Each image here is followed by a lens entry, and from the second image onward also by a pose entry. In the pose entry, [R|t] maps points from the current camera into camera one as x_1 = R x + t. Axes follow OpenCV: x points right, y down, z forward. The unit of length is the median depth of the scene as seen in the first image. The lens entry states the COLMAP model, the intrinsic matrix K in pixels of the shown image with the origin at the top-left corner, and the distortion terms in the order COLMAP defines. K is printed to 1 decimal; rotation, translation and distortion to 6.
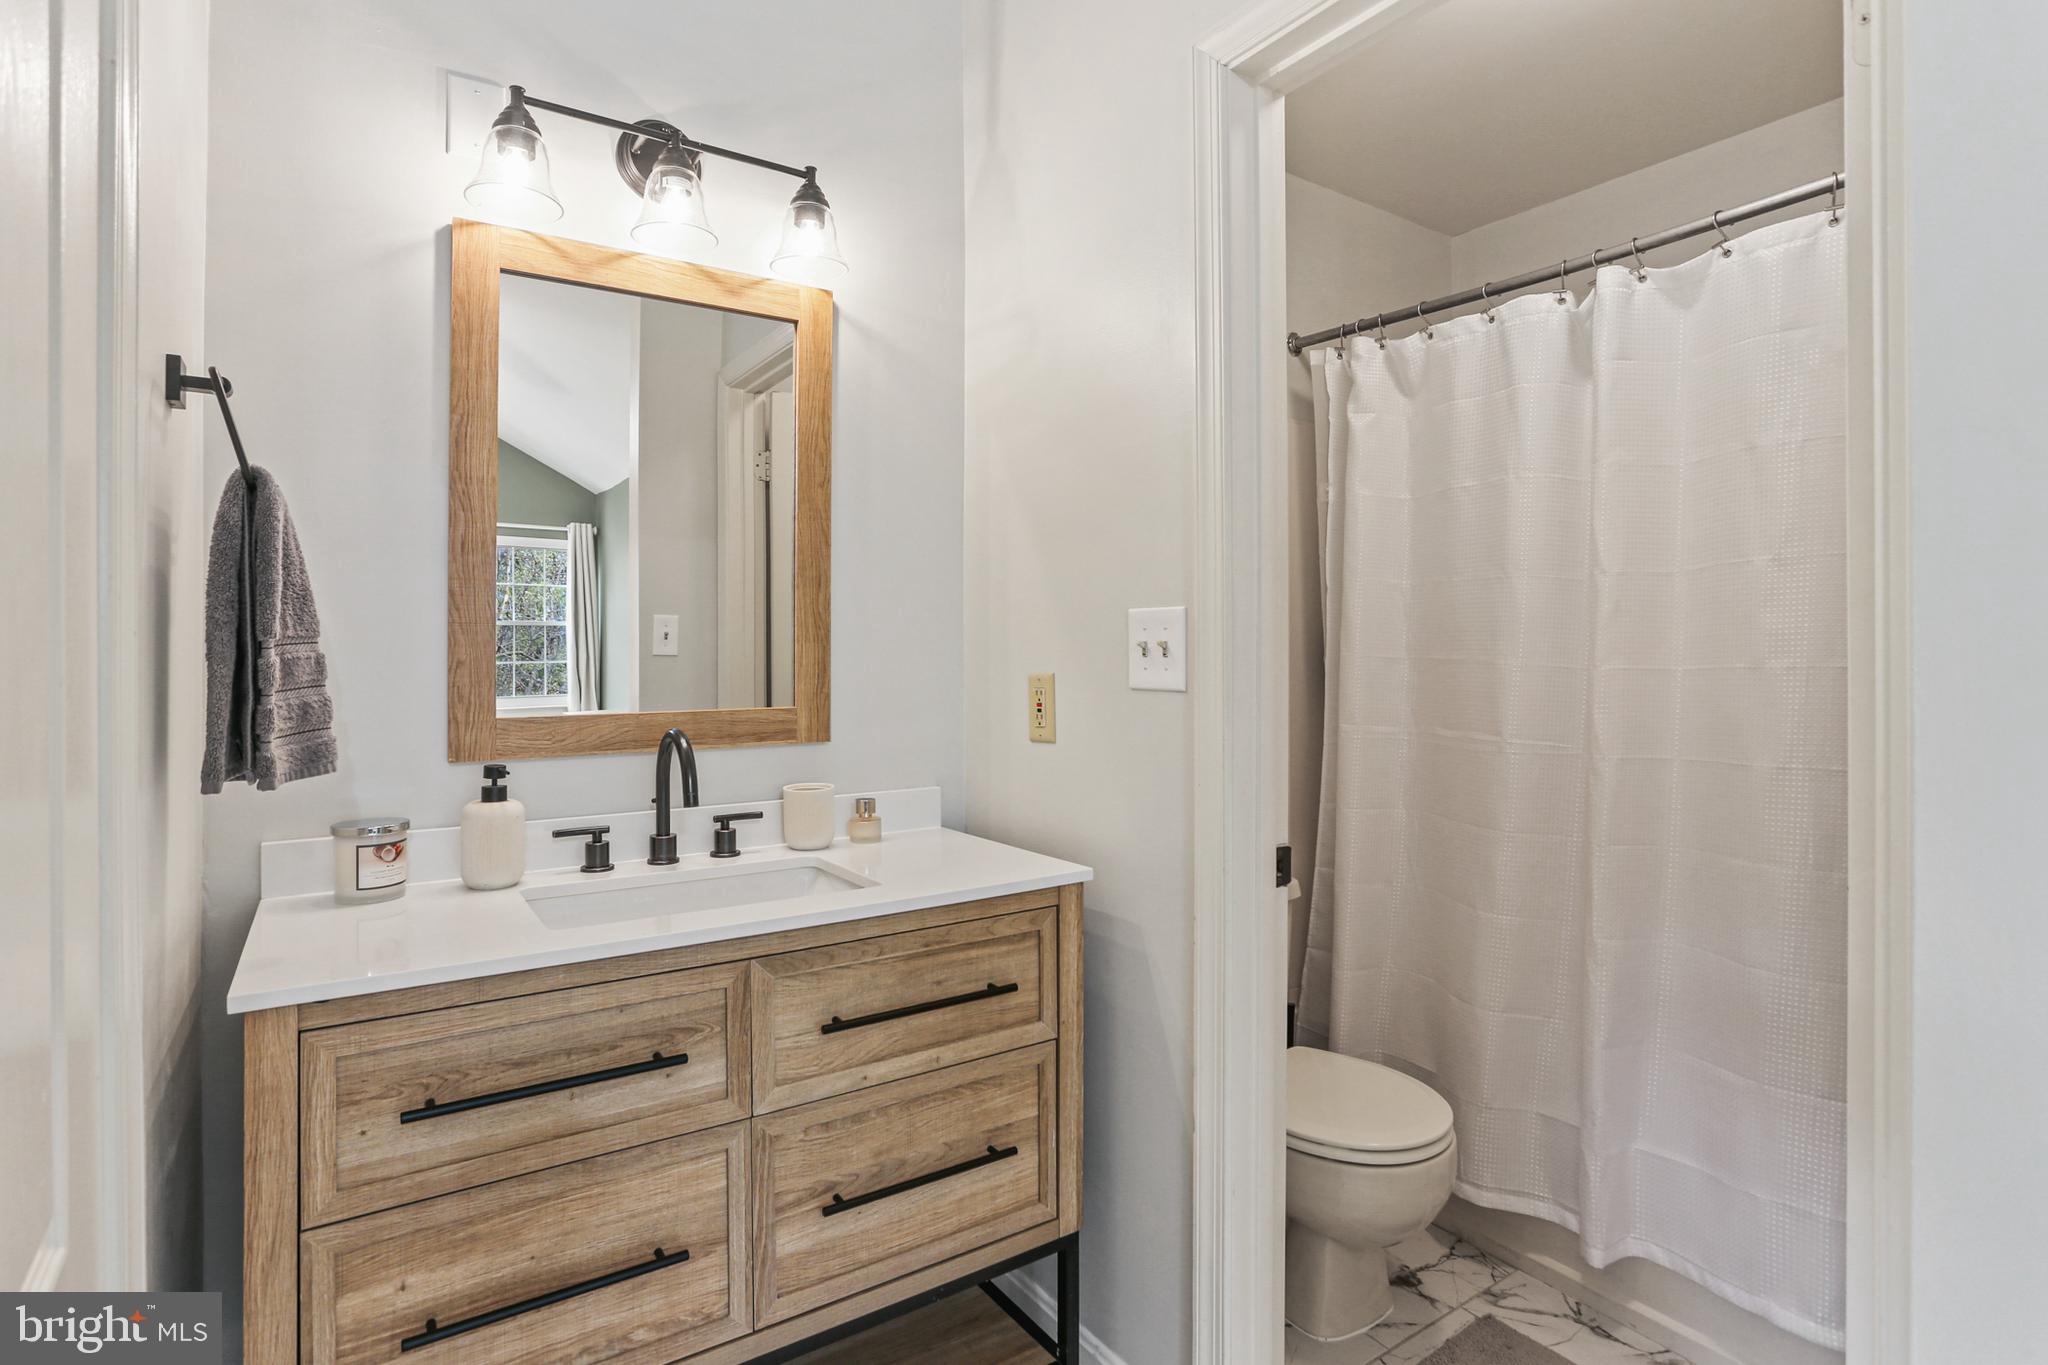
lens RADIAL K [[1035.2, 0, 1009.4], [0, 1035.2, 646.0], [0, 0, 1]] dist [-0.028052, 0.014262]
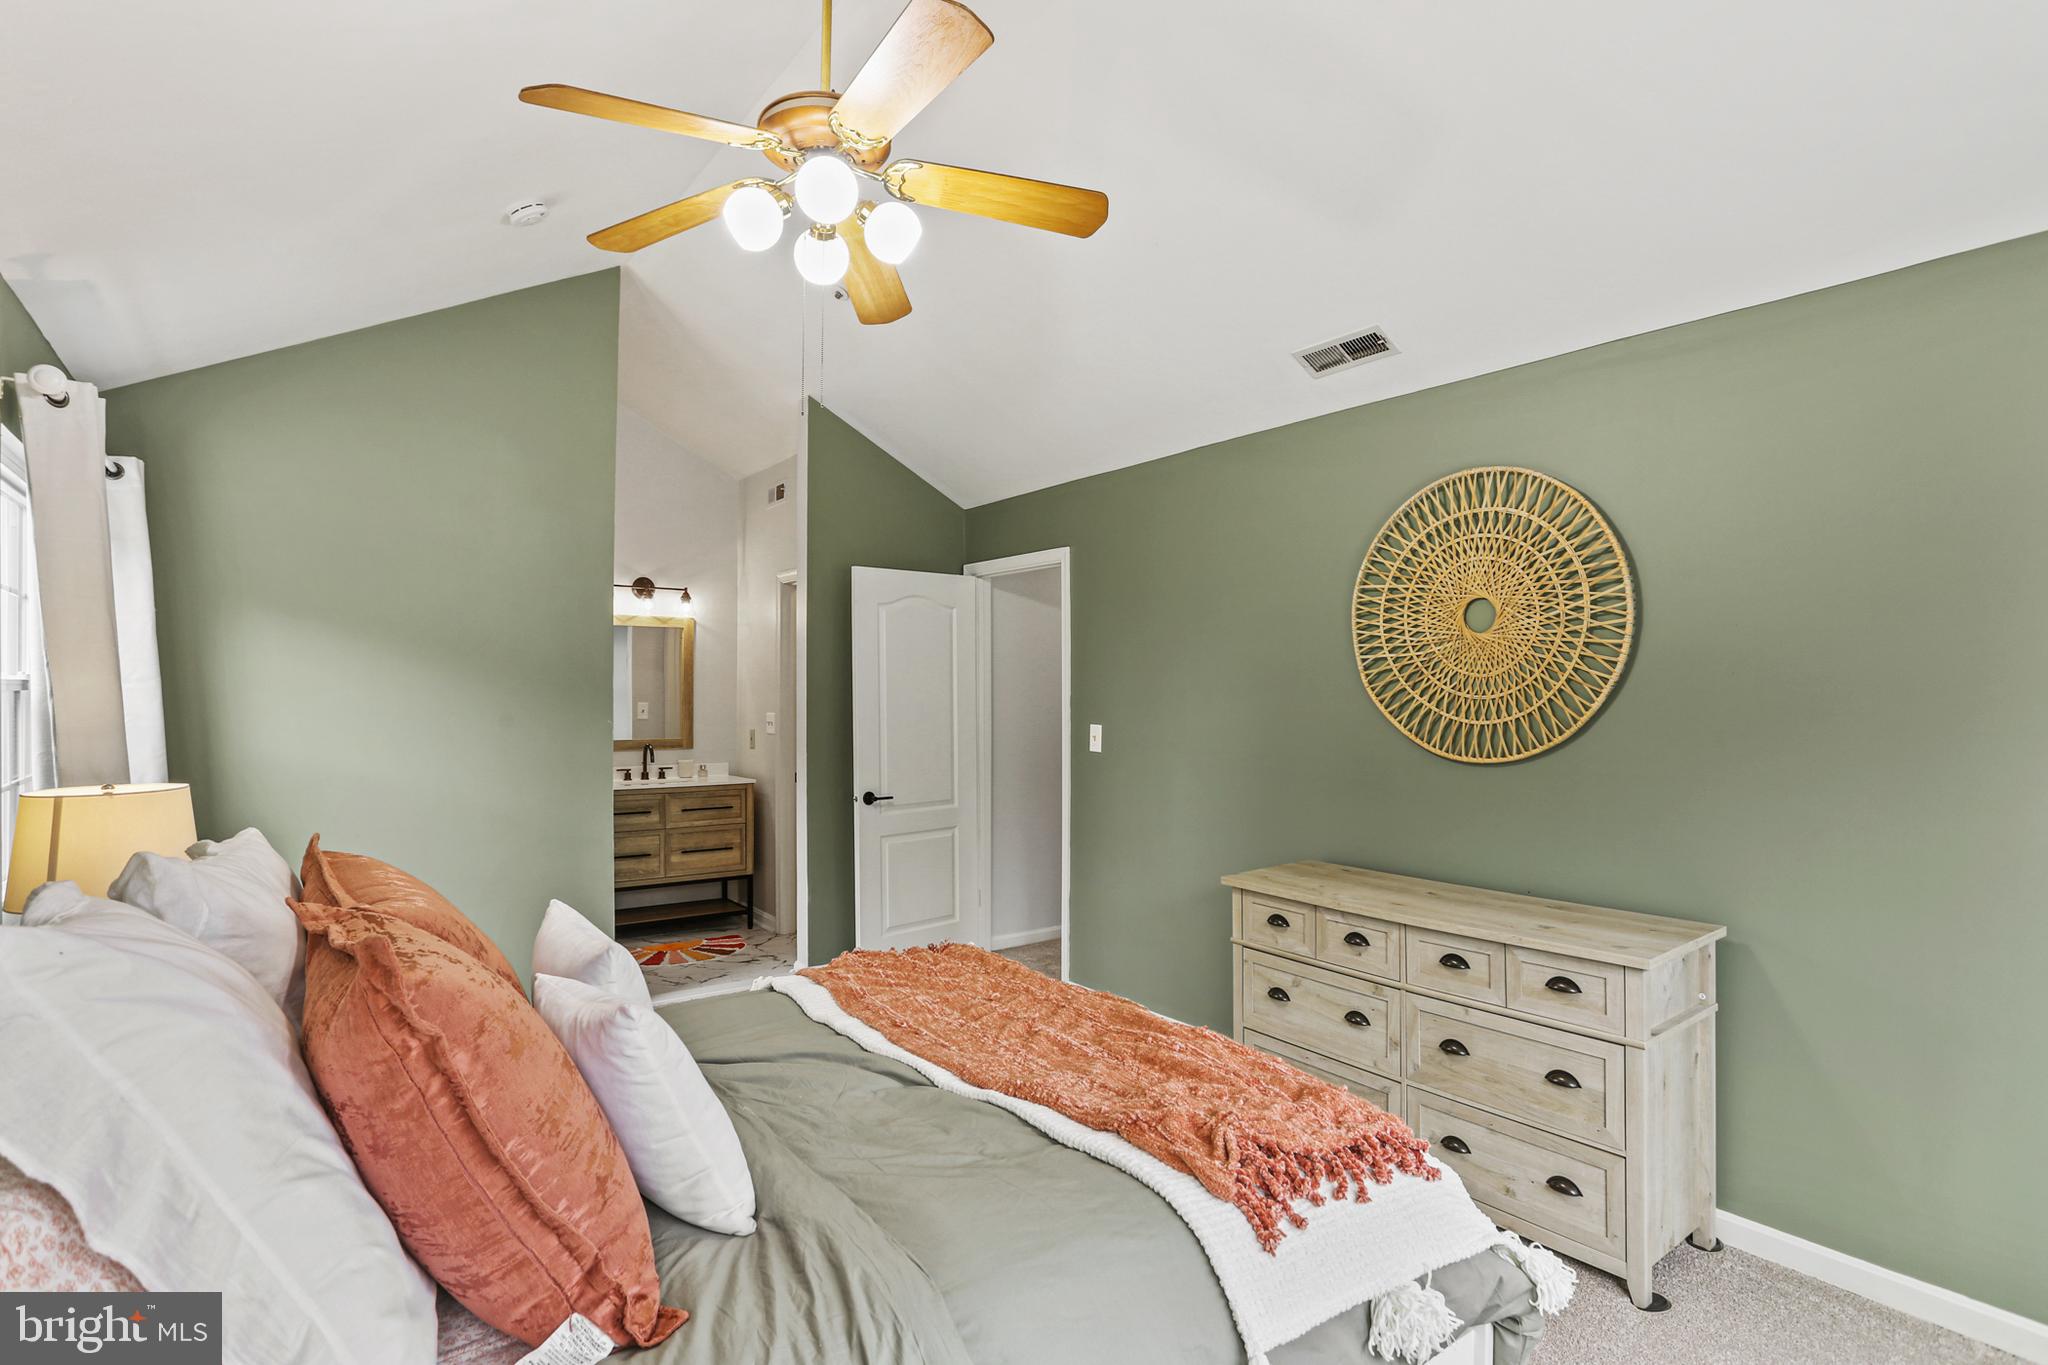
lens RADIAL K [[1035.2, 0, 1019.7], [0, 1035.2, 677.6], [0, 0, 1]] dist [-0.028052, 0.014262]
pose [[0.999280, -0.002806, 0.037840, 0.913893], [0.003358, 0.999889, -0.014540, -0.105150], [-0.037795, 0.014656, 0.999178, -2.894001]]
